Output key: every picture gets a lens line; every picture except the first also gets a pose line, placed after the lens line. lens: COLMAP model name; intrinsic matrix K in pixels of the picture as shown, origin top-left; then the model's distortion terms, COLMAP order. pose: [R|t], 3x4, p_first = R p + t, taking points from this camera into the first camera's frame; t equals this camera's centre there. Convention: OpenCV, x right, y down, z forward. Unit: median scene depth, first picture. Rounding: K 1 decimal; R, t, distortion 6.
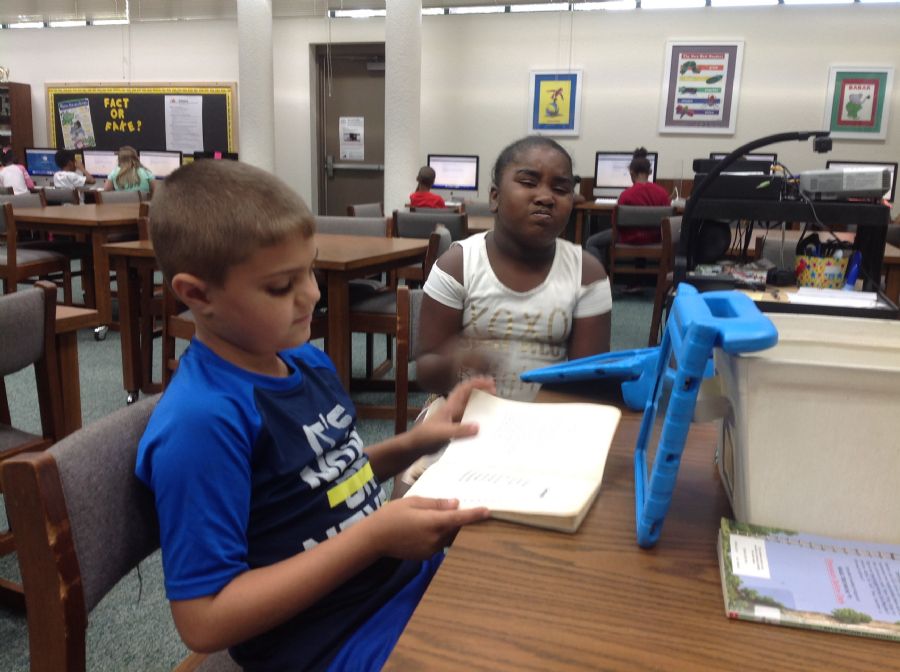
lens RADIAL K [[905.0, 0, 461.1], [0, 905.0, 331.7], [0, 0, 1]] dist [0.059151, -0.090701]
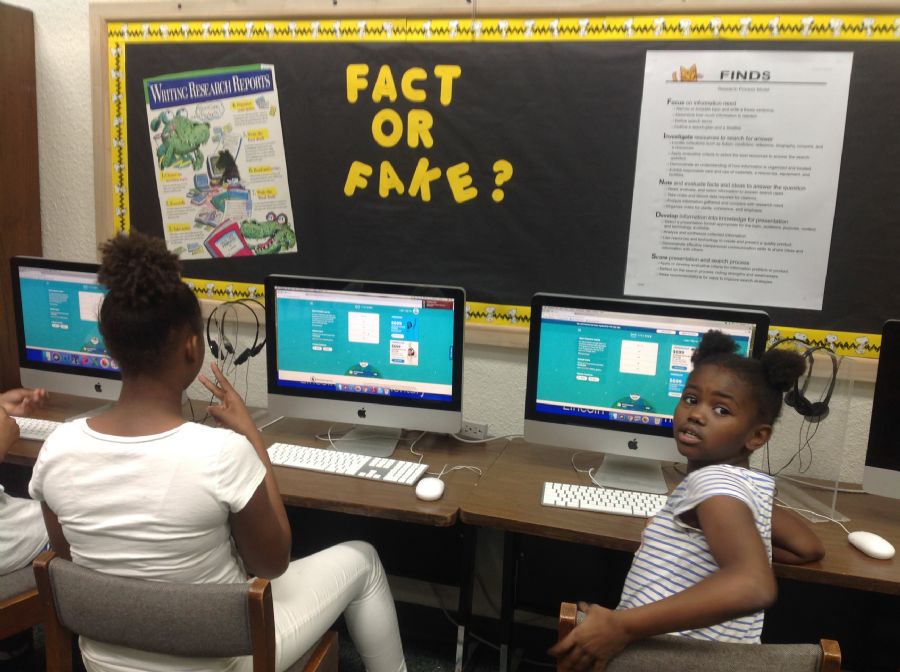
lens RADIAL K [[907.4, 0, 449.7], [0, 907.4, 330.8], [0, 0, 1]] dist [0.228176, -0.590334]
pose [[0.999247, -0.002976, 0.038687, -0.373011], [0.002249, 0.999820, 0.018826, -0.188854], [-0.038736, -0.018725, 0.999074, 0.750707]]
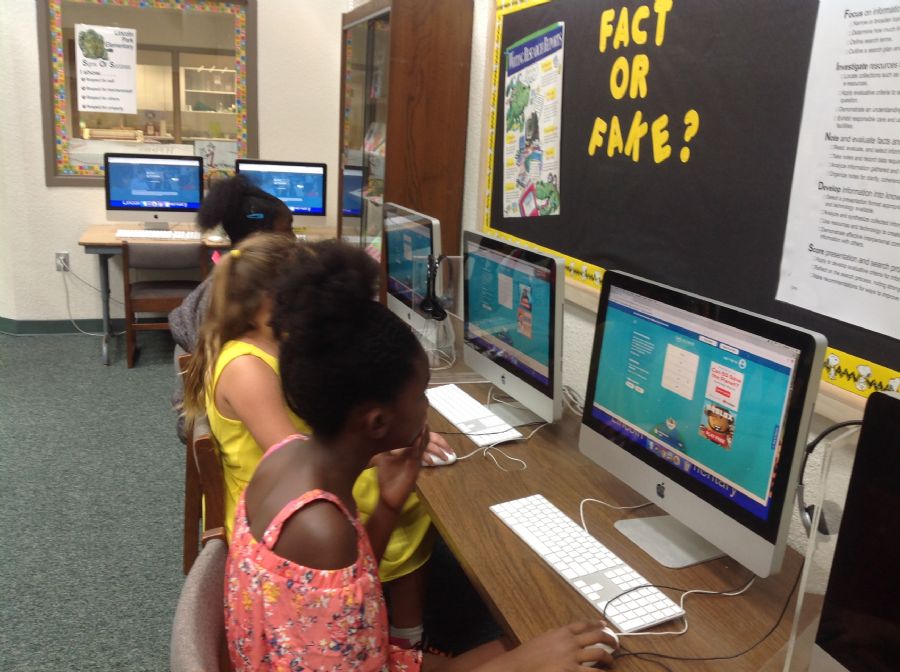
lens RADIAL K [[868.6, 0, 446.8], [0, 868.6, 359.4], [0, 0, 1]] dist [0.077876, -0.165250]
pose [[0.605855, 0.215942, -0.765708, -0.230395], [-0.192106, 0.973687, 0.122594, -0.191138], [0.772033, 0.072823, 0.631397, 0.840288]]
